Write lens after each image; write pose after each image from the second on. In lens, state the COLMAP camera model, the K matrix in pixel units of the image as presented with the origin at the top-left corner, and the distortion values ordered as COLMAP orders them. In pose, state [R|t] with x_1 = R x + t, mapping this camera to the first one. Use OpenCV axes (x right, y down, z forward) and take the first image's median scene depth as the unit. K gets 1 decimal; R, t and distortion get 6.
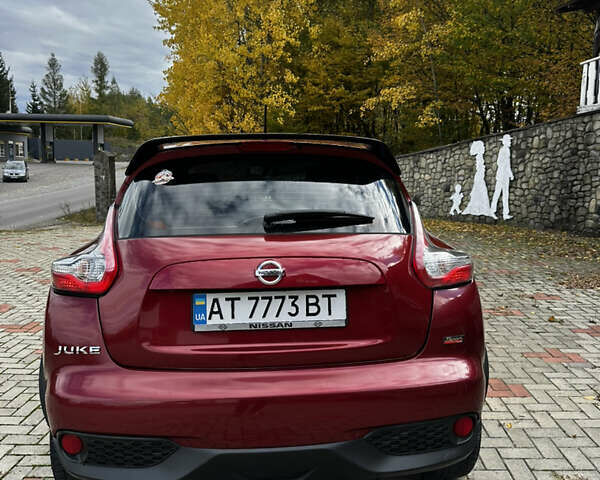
lens RADIAL K [[560.3, 0, 301.6], [0, 560.3, 240.5], [0, 0, 1]] dist [0.089728, -0.159375]
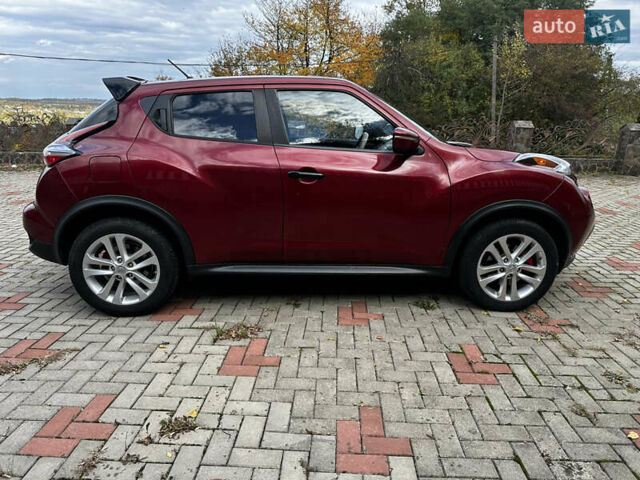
lens RADIAL K [[447.2, 0, 321.8], [0, 447.2, 234.5], [0, 0, 1]] dist [0.065295, -0.084843]
pose [[-0.003154, 0.258202, -0.966086, 0.311794], [-0.151226, 0.954857, 0.255694, -0.037593], [0.988494, 0.146904, 0.036035, 0.341086]]
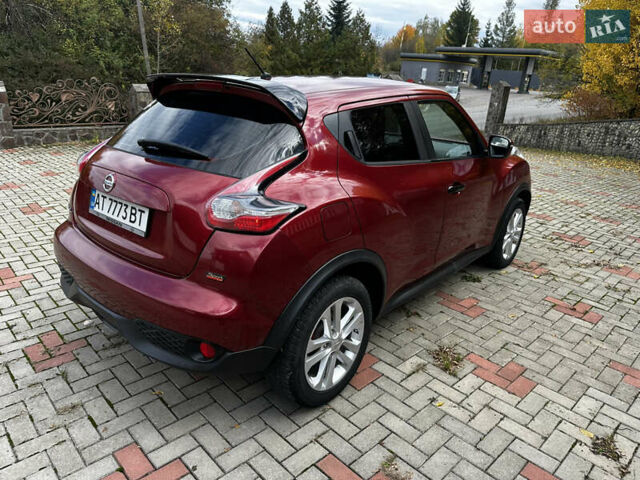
lens RADIAL K [[451.6, 0, 324.2], [0, 451.6, 238.4], [0, 0, 1]] dist [0.028276, -0.037137]
pose [[0.719586, 0.270624, -0.639498, 0.176611], [-0.152488, 0.960037, 0.234685, -0.025224], [0.677453, -0.071360, 0.732096, 0.091008]]
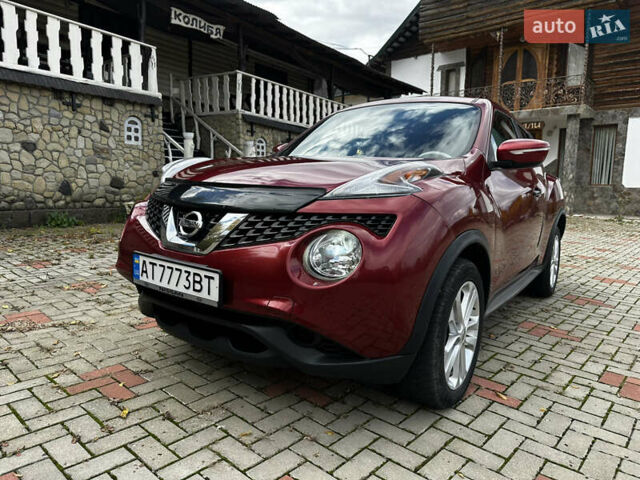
lens RADIAL K [[451.6, 0, 324.2], [0, 451.6, 238.4], [0, 0, 1]] dist [0.028276, -0.037137]
pose [[-0.774321, -0.108798, 0.623369, -0.173969], [0.049733, 0.971599, 0.231350, -0.043847], [-0.630835, 0.210141, -0.746919, 0.619551]]
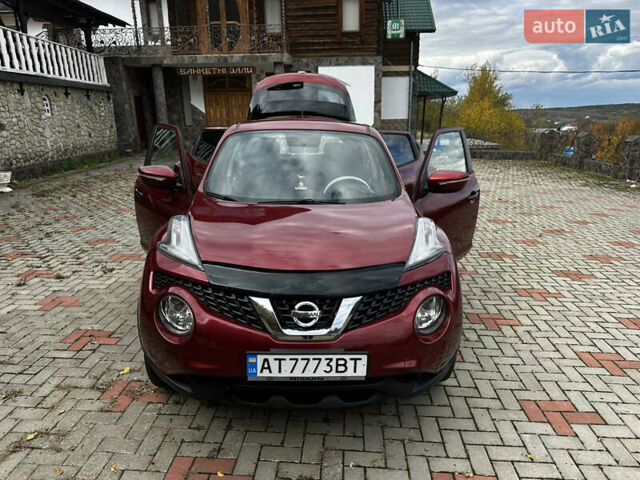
lens RADIAL K [[453.4, 0, 323.2], [0, 453.4, 238.4], [0, 0, 1]] dist [0.030121, -0.040515]
pose [[-0.999733, -0.015502, 0.017136, -0.044348], [-0.007504, 0.919181, 0.393764, -0.111874], [-0.021855, 0.393530, -0.919052, 0.680116]]
